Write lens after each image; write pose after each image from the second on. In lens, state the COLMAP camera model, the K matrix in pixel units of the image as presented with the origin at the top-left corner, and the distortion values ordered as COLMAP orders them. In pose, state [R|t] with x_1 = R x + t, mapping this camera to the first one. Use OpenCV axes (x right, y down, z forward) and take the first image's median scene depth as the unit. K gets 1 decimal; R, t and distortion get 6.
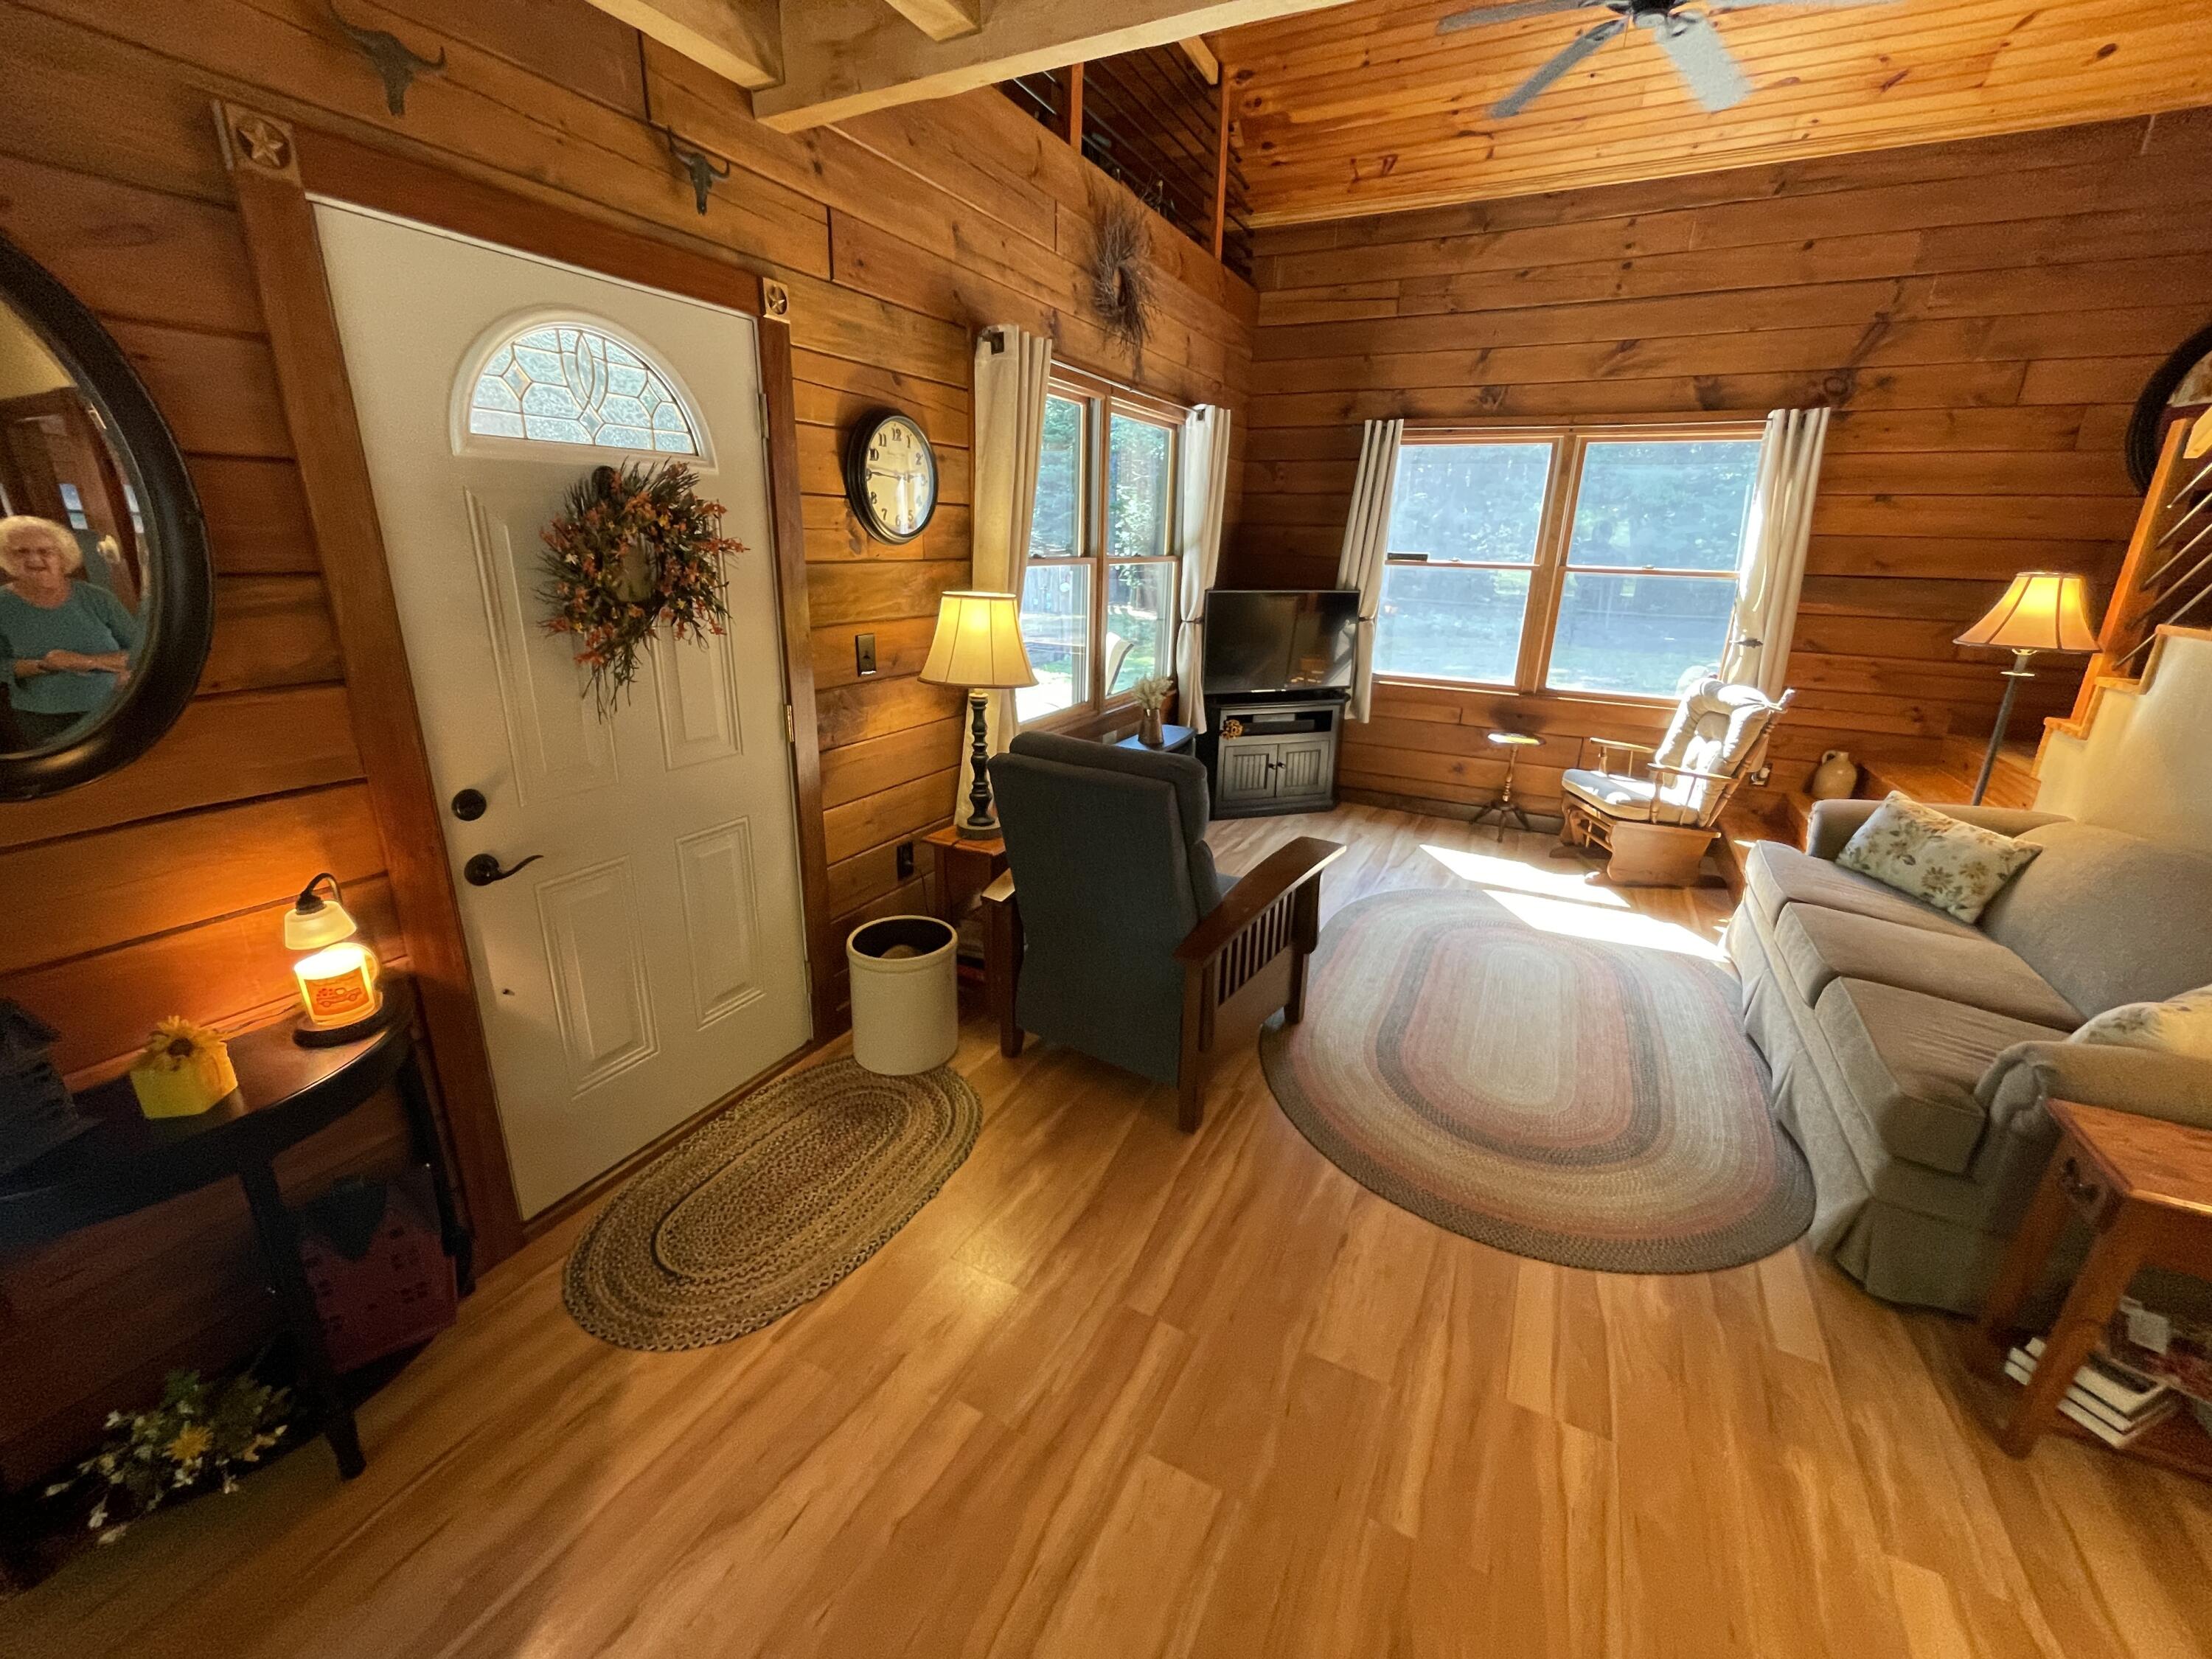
lens RADIAL K [[903.7, 0, 1098.7], [0, 903.7, 819.5], [0, 0, 1]] dist [-0.002768, 0.000194]
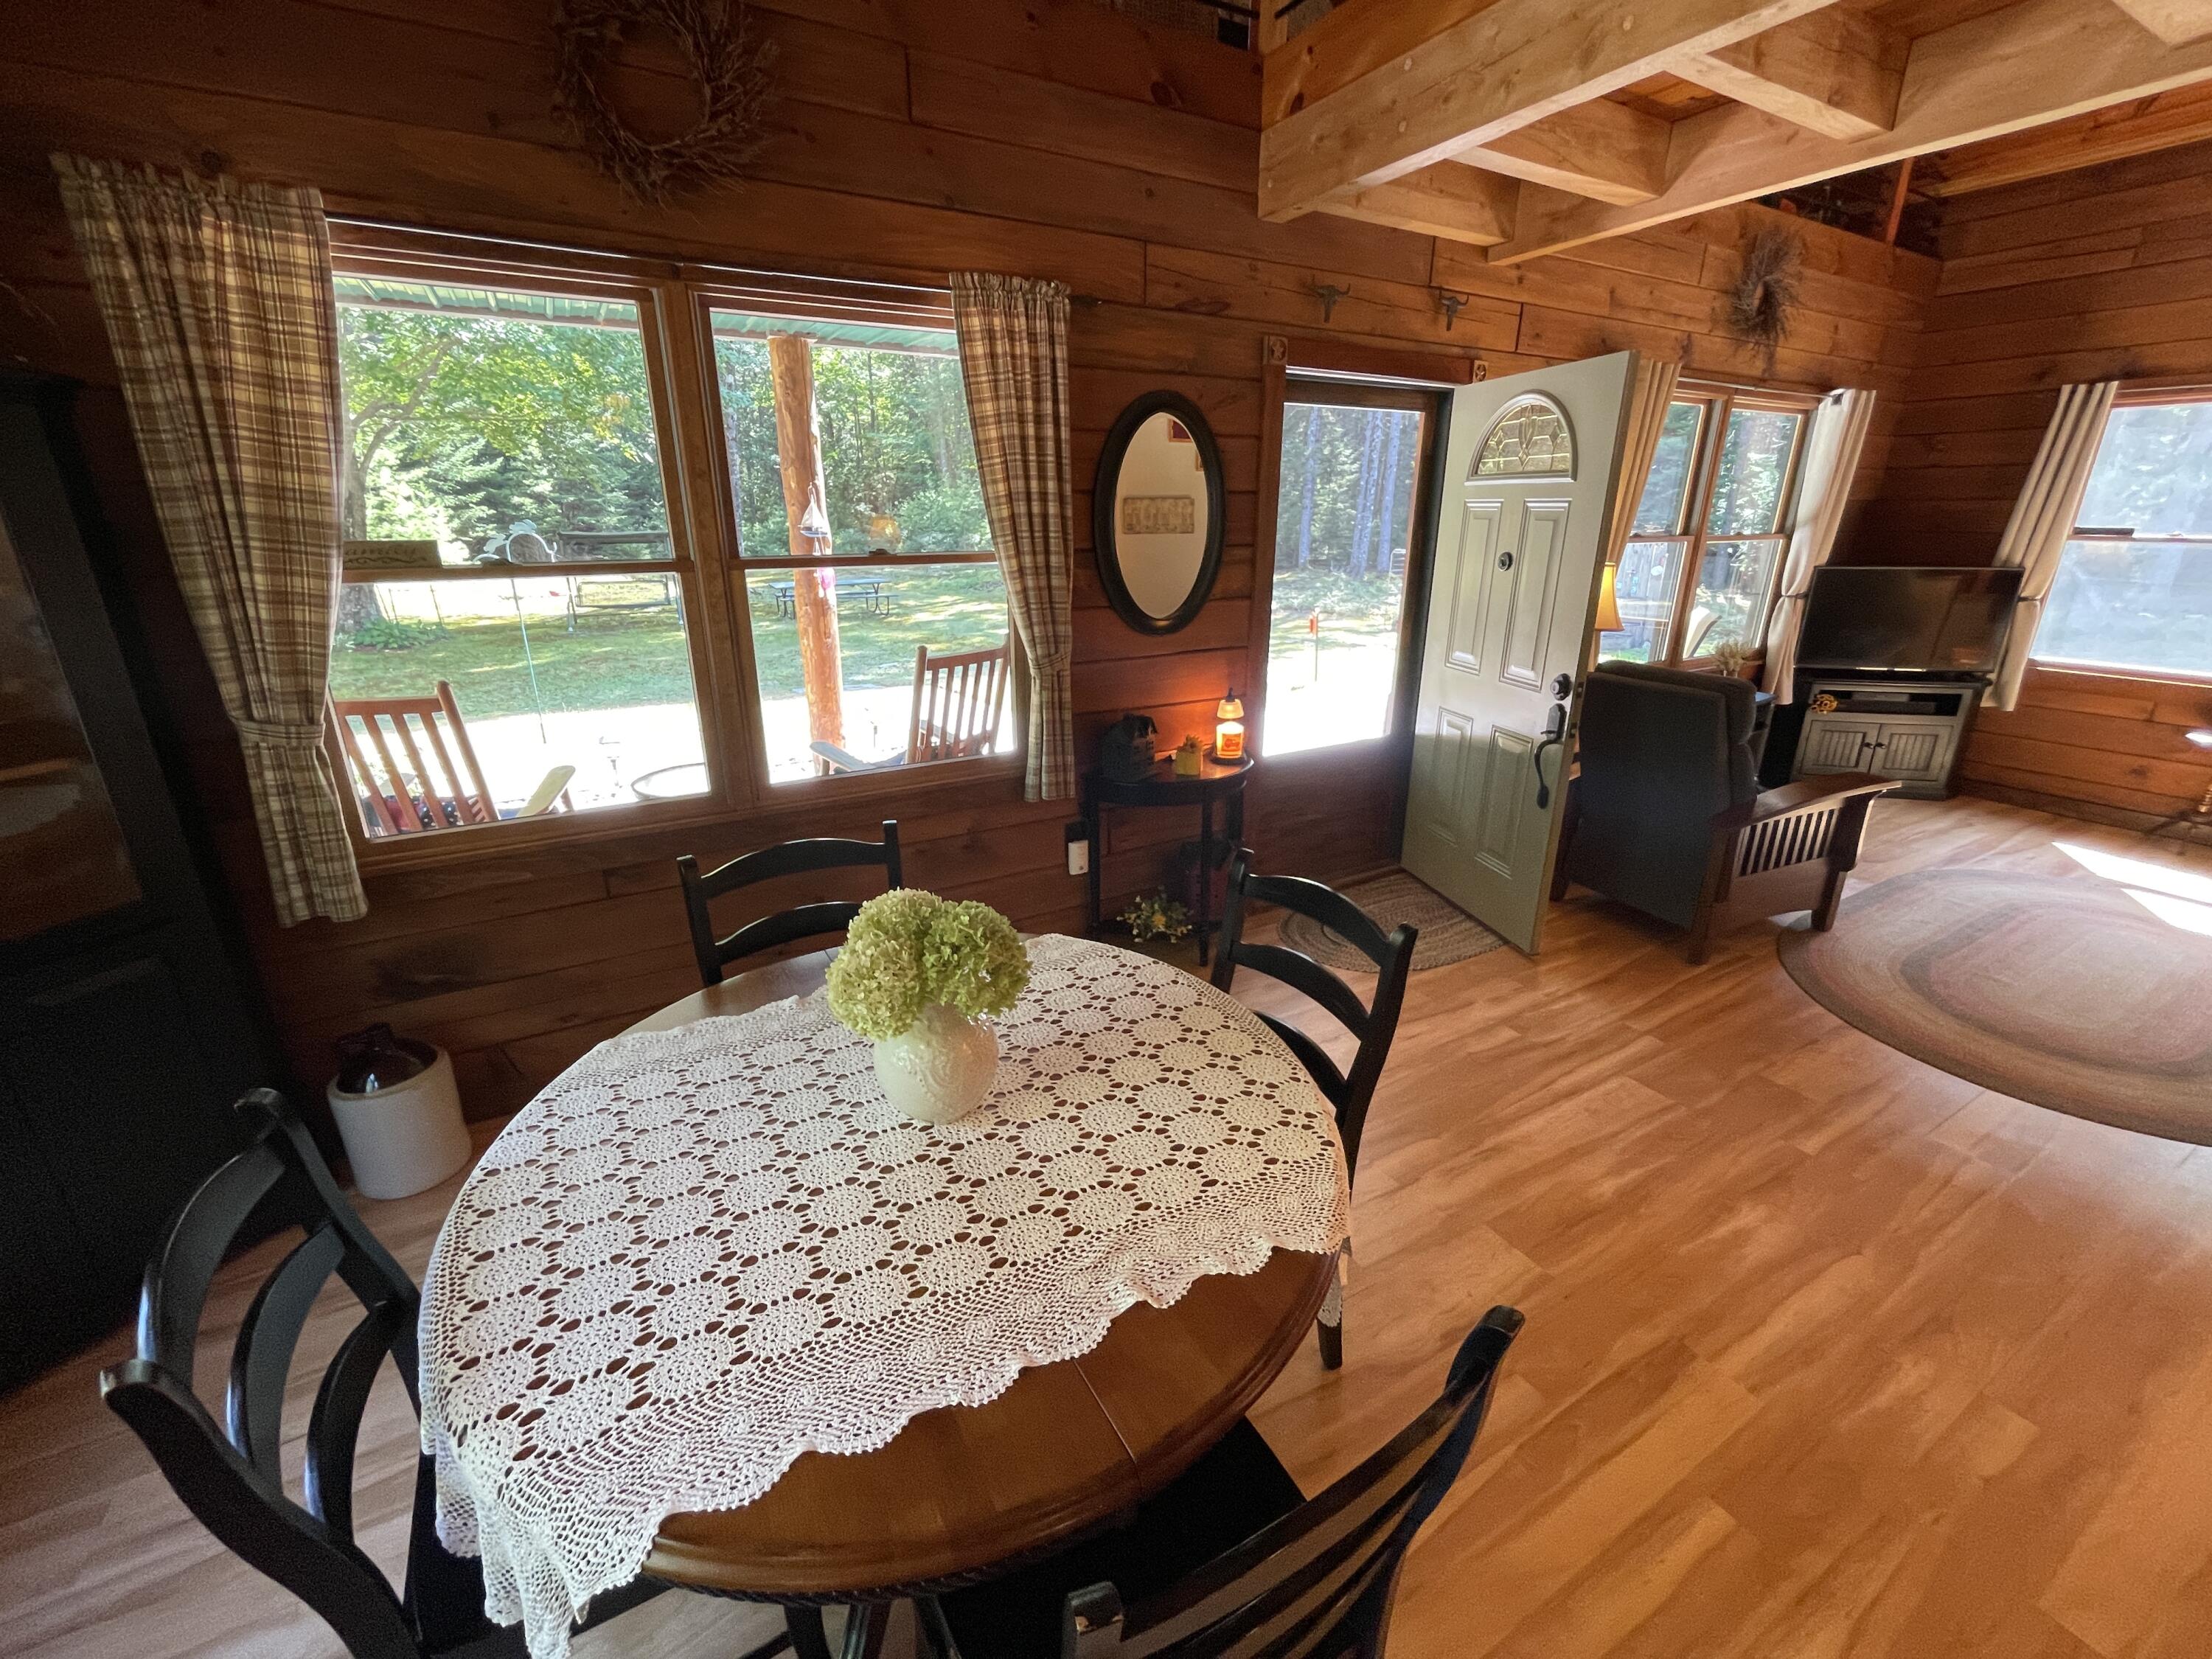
lens RADIAL K [[899.6, 0, 1096.6], [0, 899.6, 818.2], [0, 0, 1]] dist [-0.003444, -0.000049]
pose [[0.837734, 0.151062, -0.524768, 0.017693], [-0.142983, 0.988129, 0.056191, 0.152873], [0.527027, 0.027960, 0.849388, -0.503387]]
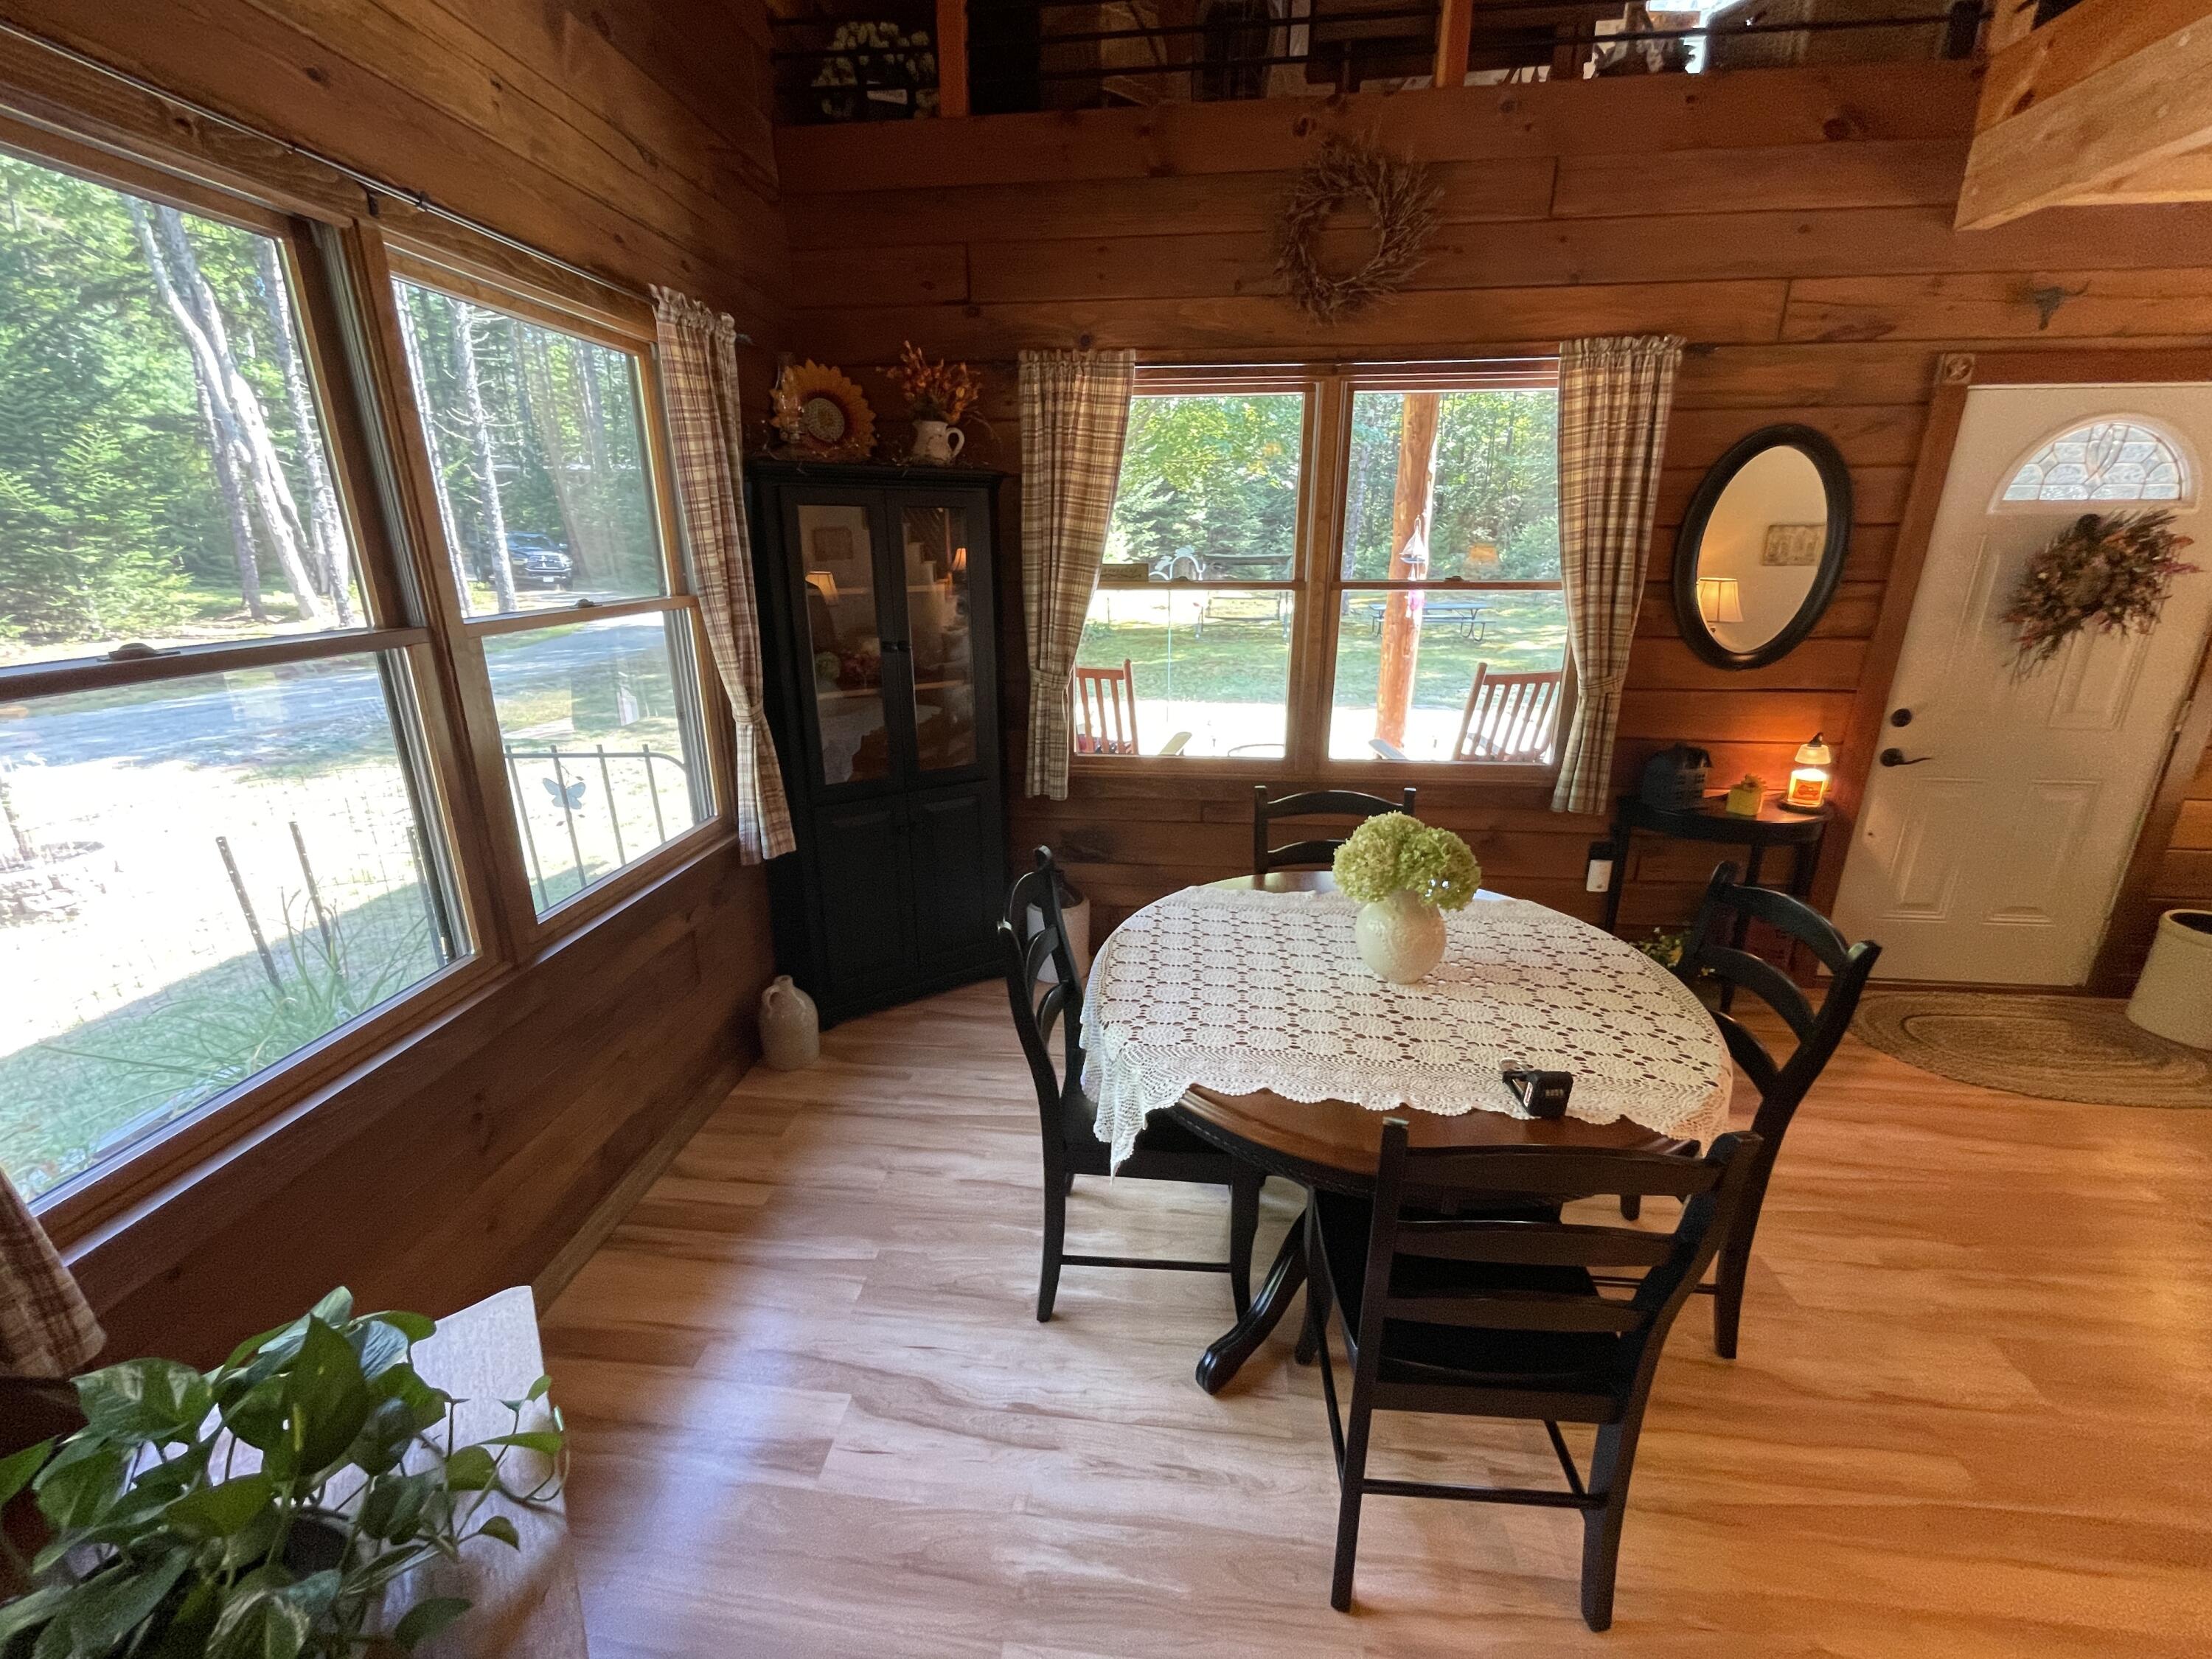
lens RADIAL K [[895.3, 0, 1105.3], [0, 895.3, 819.6], [0, 0, 1]] dist [-0.000042, -0.000226]
pose [[0.363278, 0.255383, -0.895996, 0.198172], [-0.269704, 0.949348, 0.161239, 0.183242], [0.891789, 0.183079, 0.413756, -0.618855]]
